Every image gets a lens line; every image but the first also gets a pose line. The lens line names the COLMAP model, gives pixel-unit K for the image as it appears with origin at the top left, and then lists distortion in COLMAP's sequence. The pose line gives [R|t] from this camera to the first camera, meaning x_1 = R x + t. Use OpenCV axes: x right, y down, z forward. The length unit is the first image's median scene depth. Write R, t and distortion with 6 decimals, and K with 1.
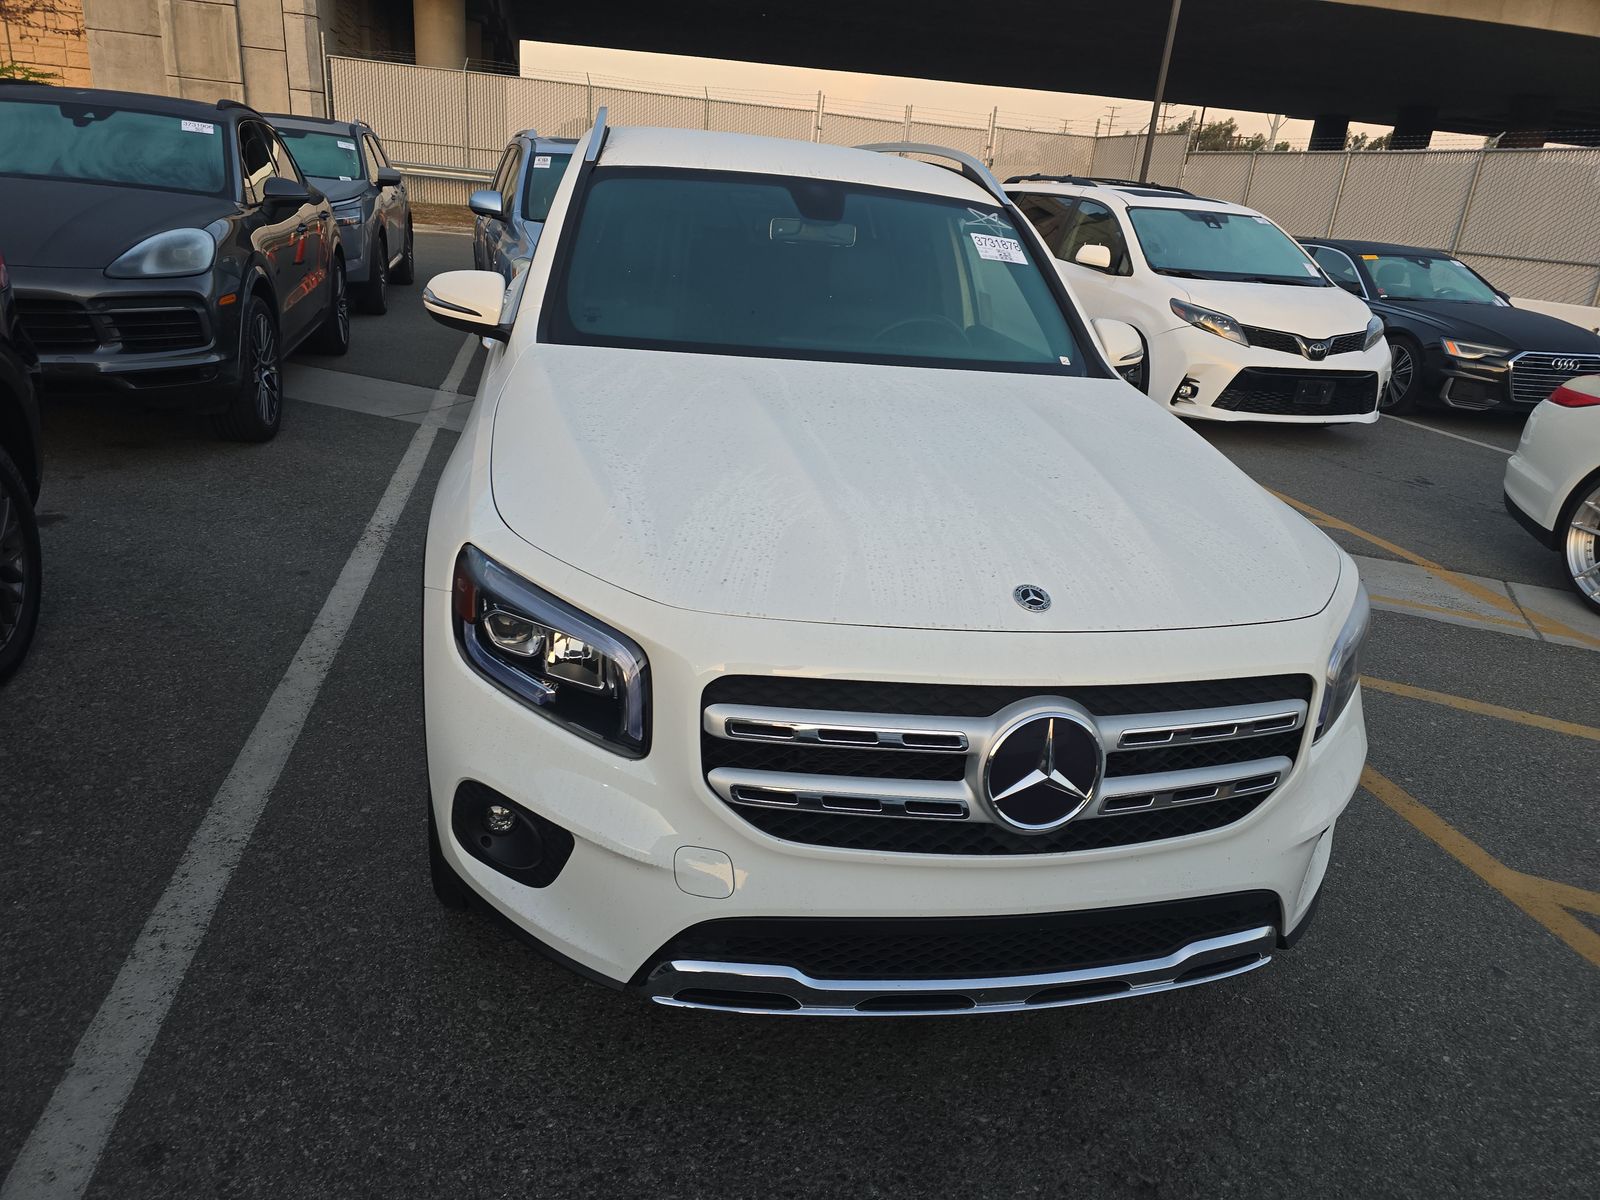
lens RADIAL K [[1088.0, 0, 794.5], [0, 1088.0, 593.3], [0, 0, 1]] dist [0.038558, -0.027639]
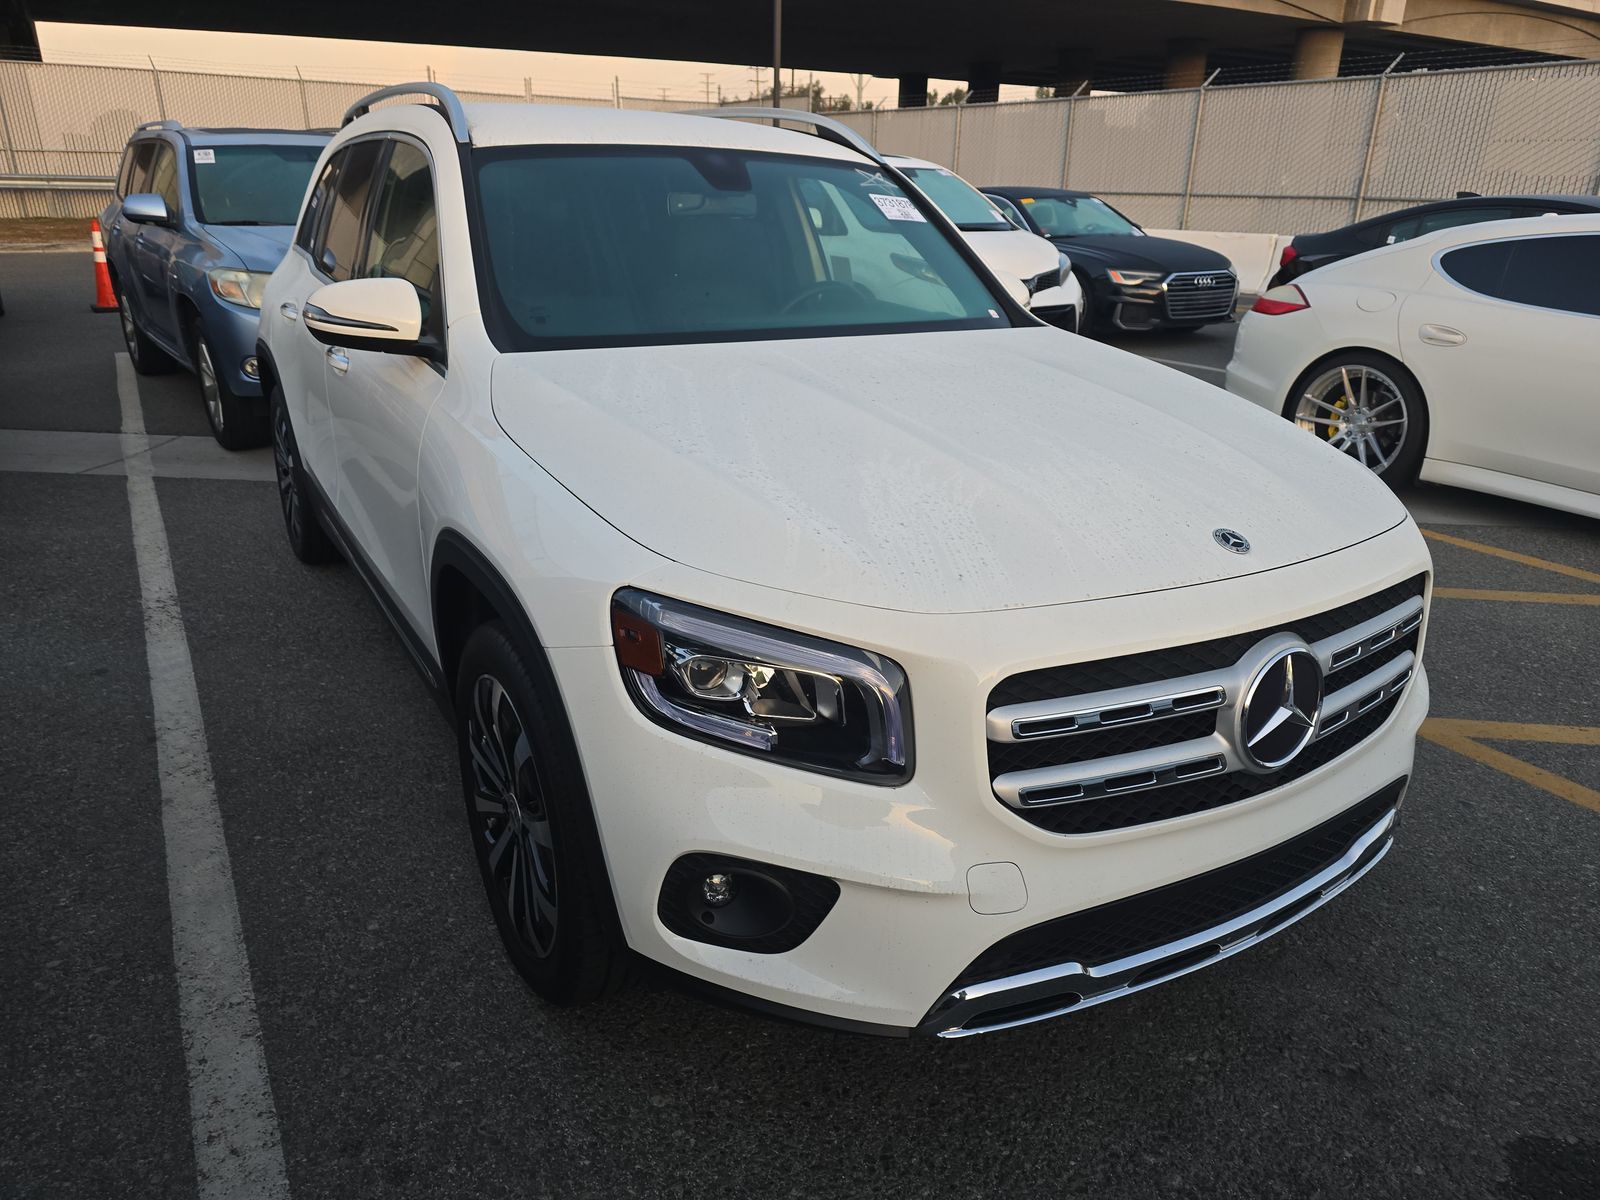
lens RADIAL K [[1095.6, 0, 800.0], [0, 1095.6, 600.0], [0, 0, 1]] dist [0.028129, -0.018420]
pose [[0.942991, -0.176760, 0.281999, -0.269123], [0.169723, 0.984253, 0.049393, -0.035690], [-0.286289, 0.001285, 0.958142, 0.086740]]
